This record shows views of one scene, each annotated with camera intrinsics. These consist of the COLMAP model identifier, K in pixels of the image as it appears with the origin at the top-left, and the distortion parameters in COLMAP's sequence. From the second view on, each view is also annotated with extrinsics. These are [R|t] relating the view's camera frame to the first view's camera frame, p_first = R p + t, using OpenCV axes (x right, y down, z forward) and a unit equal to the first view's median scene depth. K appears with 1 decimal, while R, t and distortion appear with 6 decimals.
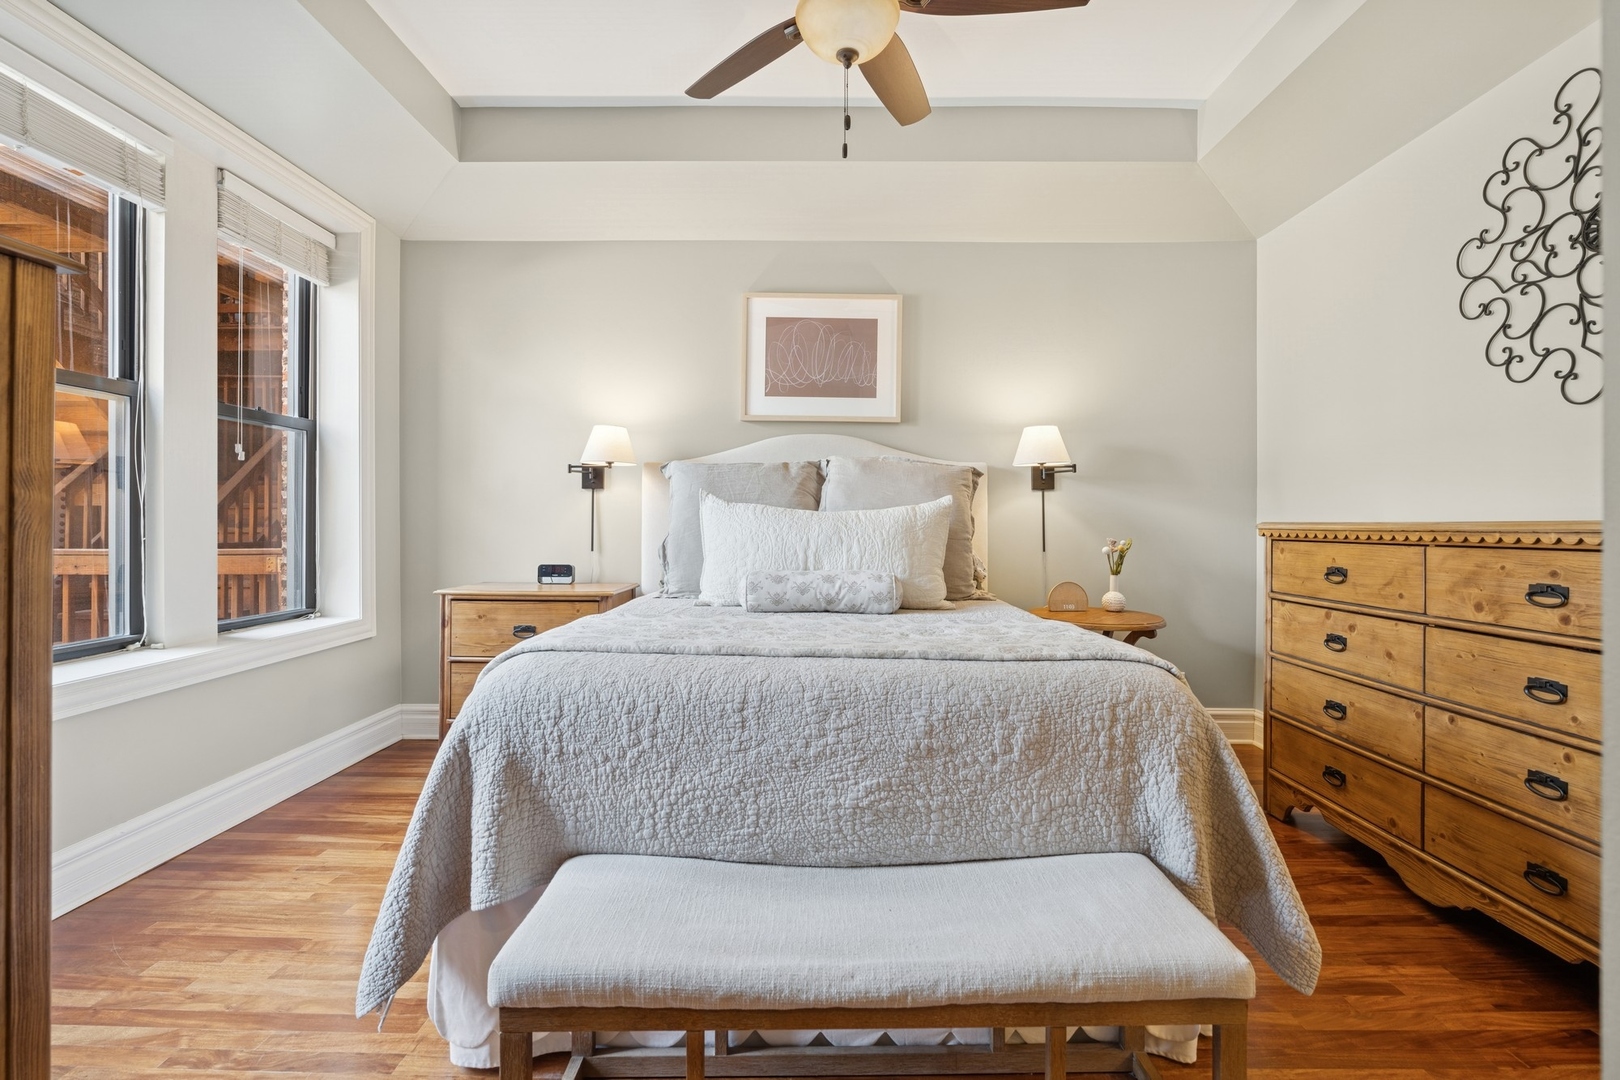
lens RADIAL K [[740.2, 0, 814.4], [0, 740.2, 539.1], [0, 0, 1]] dist [-0.008126, 0.000930]
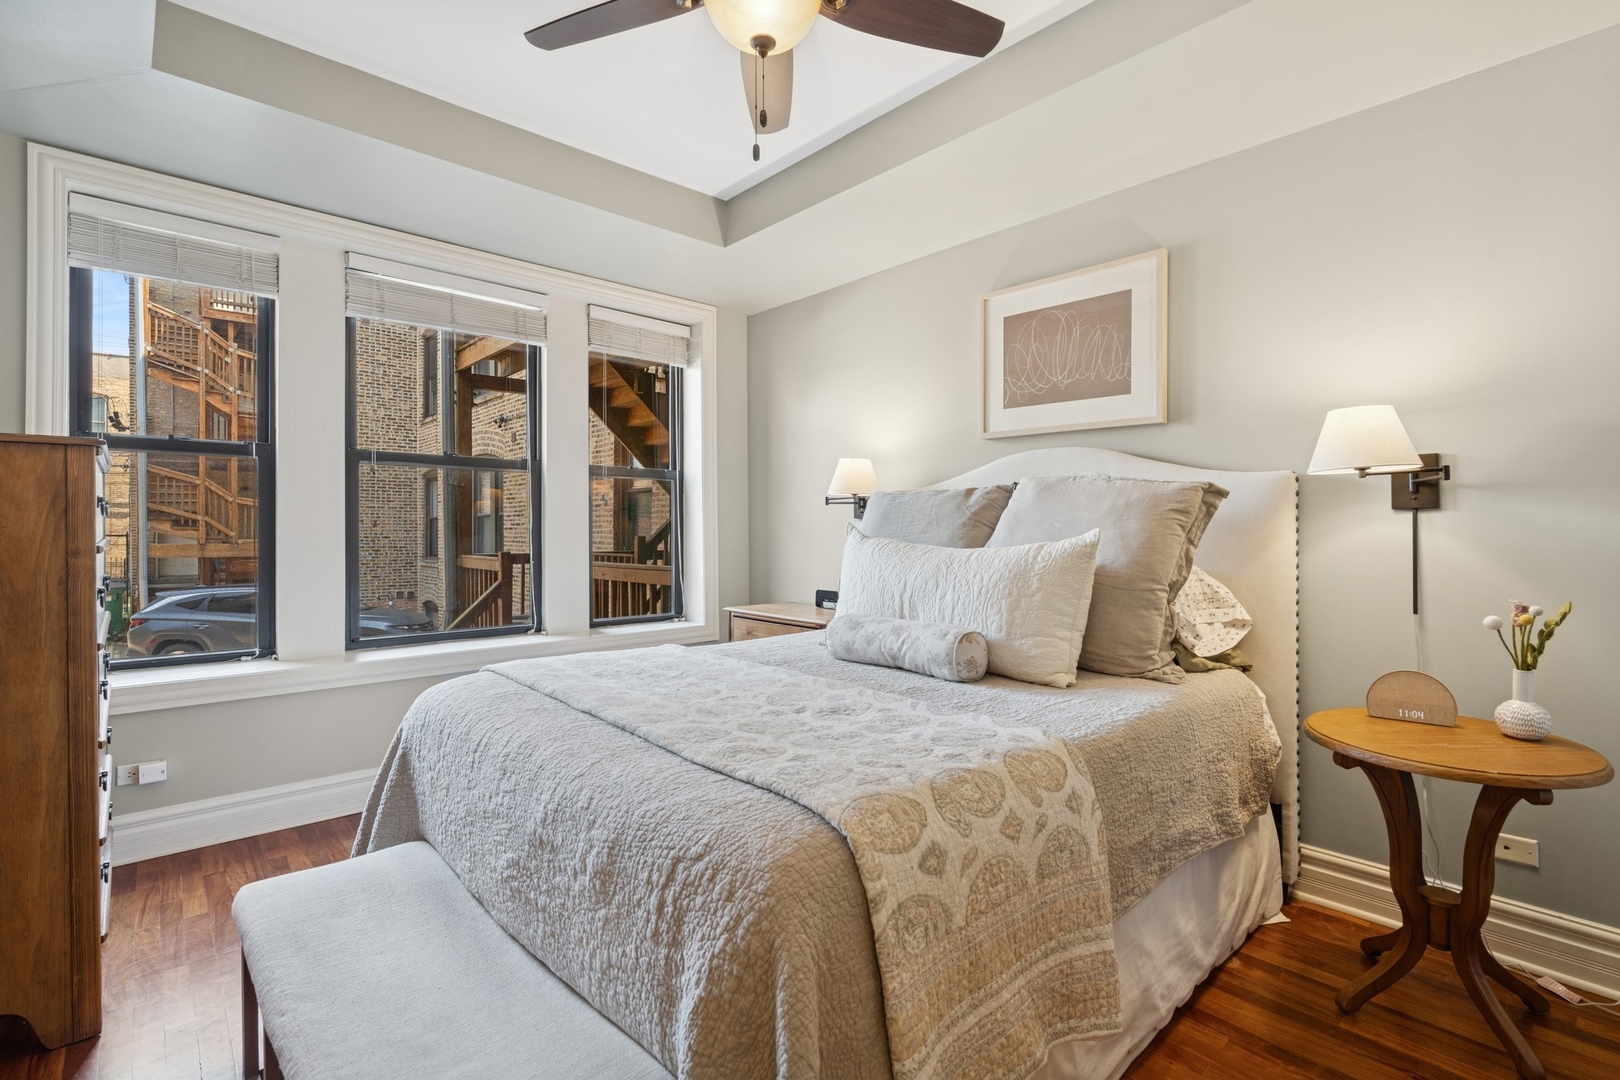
lens RADIAL K [[740.2, 0, 811.3], [0, 740.2, 545.7], [0, 0, 1]] dist [-0.008126, 0.000930]
pose [[0.688820, 0.011788, -0.724837, 0.439681], [-0.015664, 0.999876, 0.001376, -0.033829], [0.724763, 0.010406, 0.688919, 0.264251]]
